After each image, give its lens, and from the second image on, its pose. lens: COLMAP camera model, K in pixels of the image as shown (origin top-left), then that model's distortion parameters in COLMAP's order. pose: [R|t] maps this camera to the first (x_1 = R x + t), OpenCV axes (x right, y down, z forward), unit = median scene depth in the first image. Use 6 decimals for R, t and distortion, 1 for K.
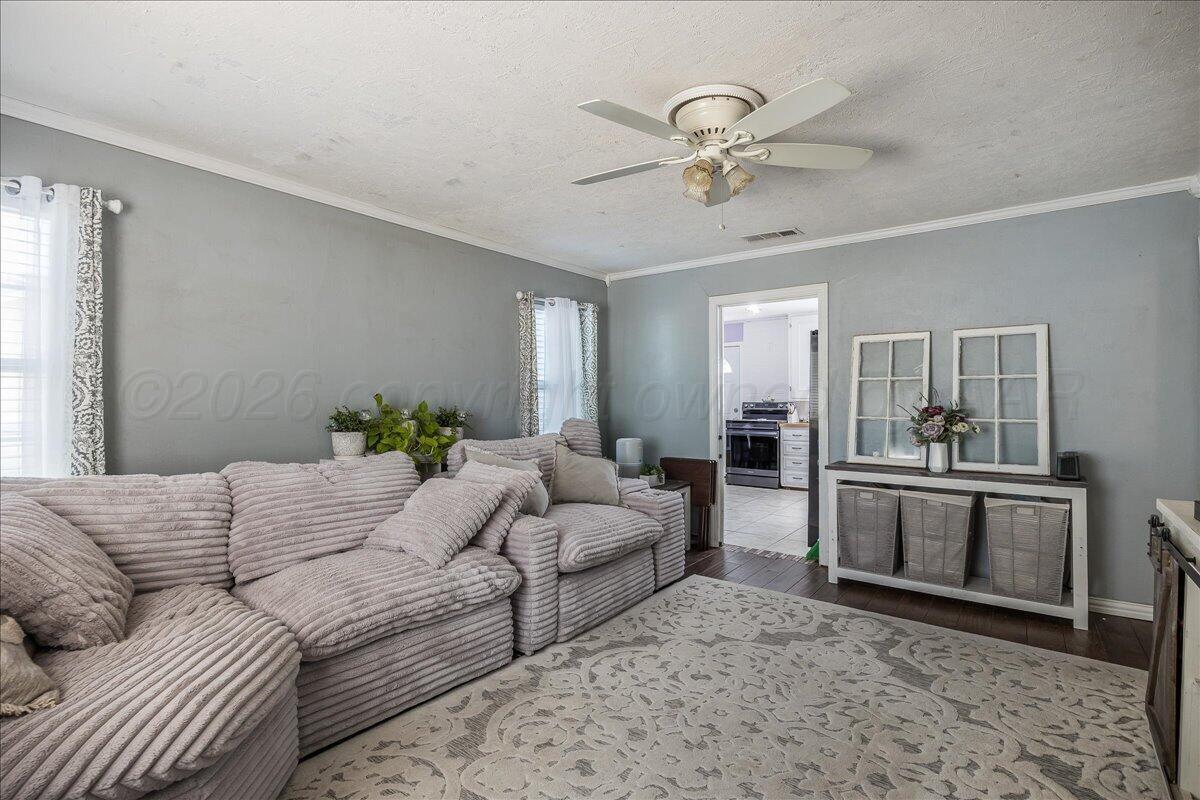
lens RADIAL K [[560.9, 0, 600.0], [0, 560.9, 400.0], [0, 0, 1]] dist [-0.002463, -0.000354]
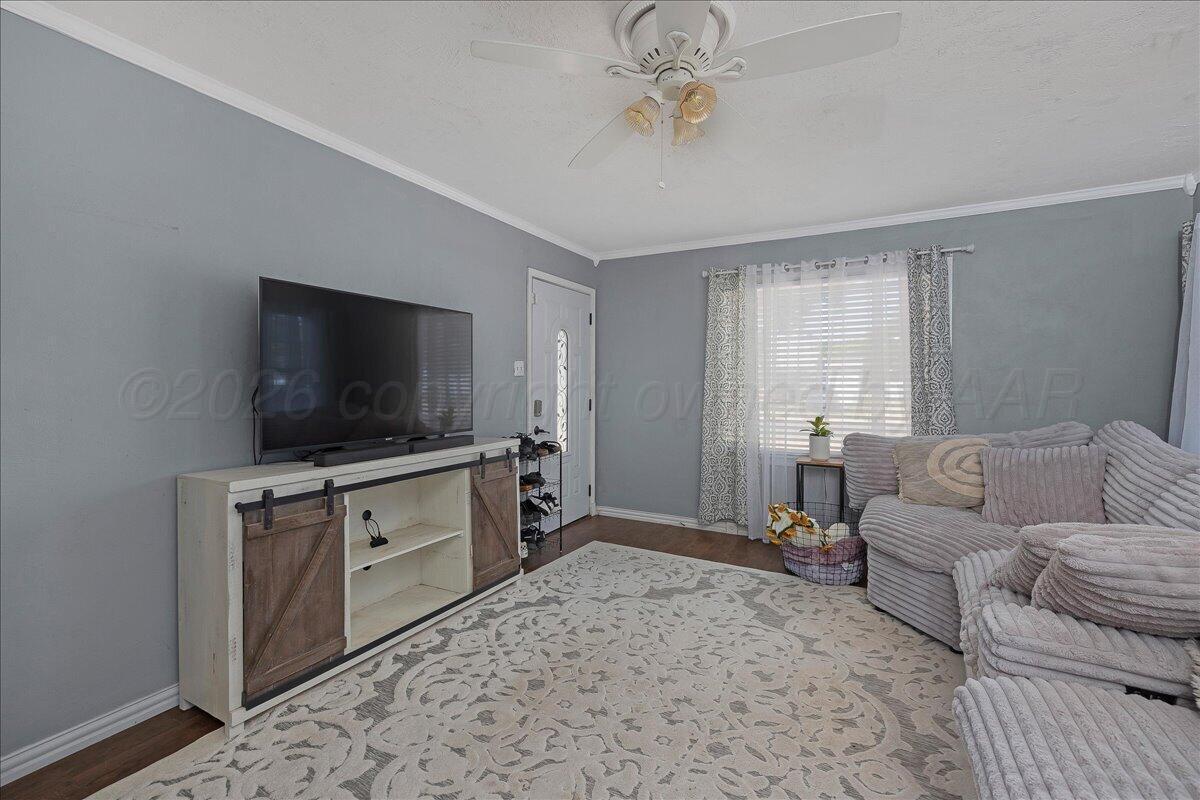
lens RADIAL K [[517.1, 0, 614.4], [0, 517.1, 386.0], [0, 0, 1]] dist [0.002438, 0.000081]
pose [[-0.983417, -0.000552, -0.181358, 0.387878], [-0.000165, 0.999998, -0.002150, 0.003522], [0.181359, -0.002084, -0.983415, 1.580715]]
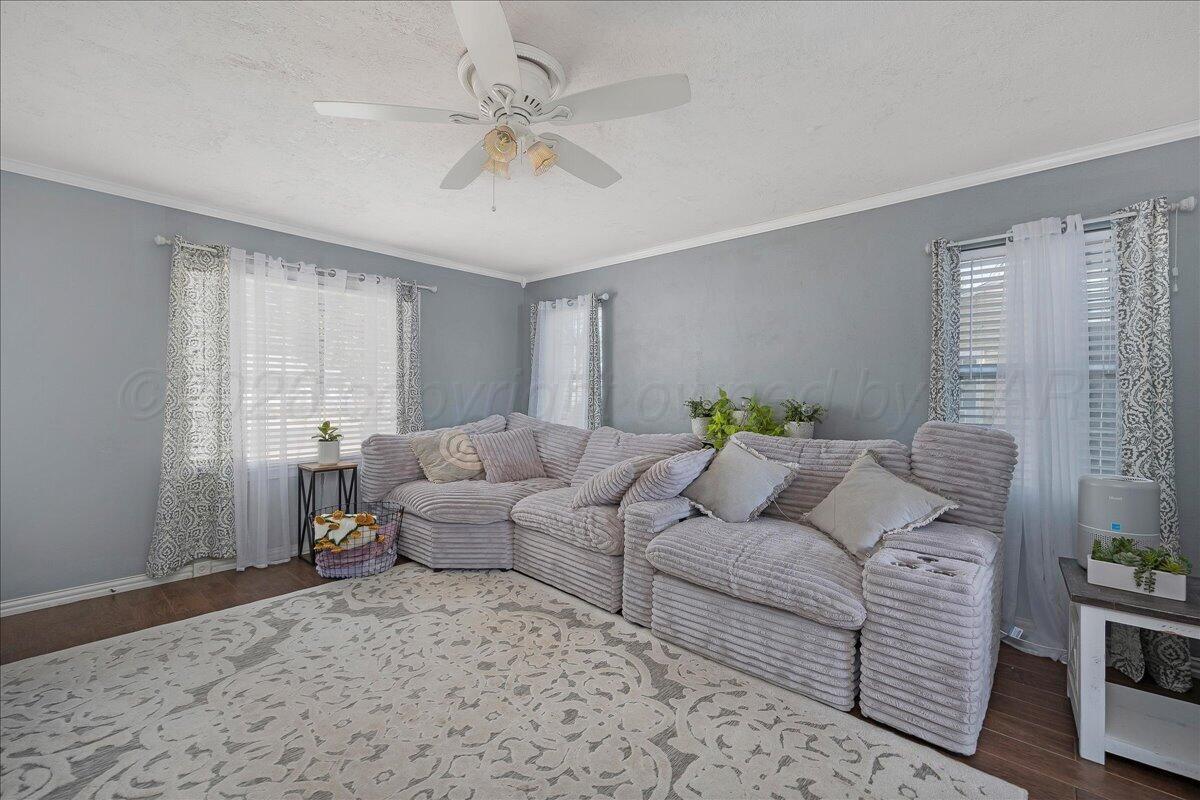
lens RADIAL K [[484.4, 0, 600.0], [0, 484.4, 400.0], [0, 0, 1]] dist [-0.001654, -0.000289]
pose [[-0.072681, 0.015290, -0.997238, 0.908439], [-0.003359, 0.999873, 0.015575, -0.001073], [0.997350, 0.004481, -0.072620, 1.099928]]
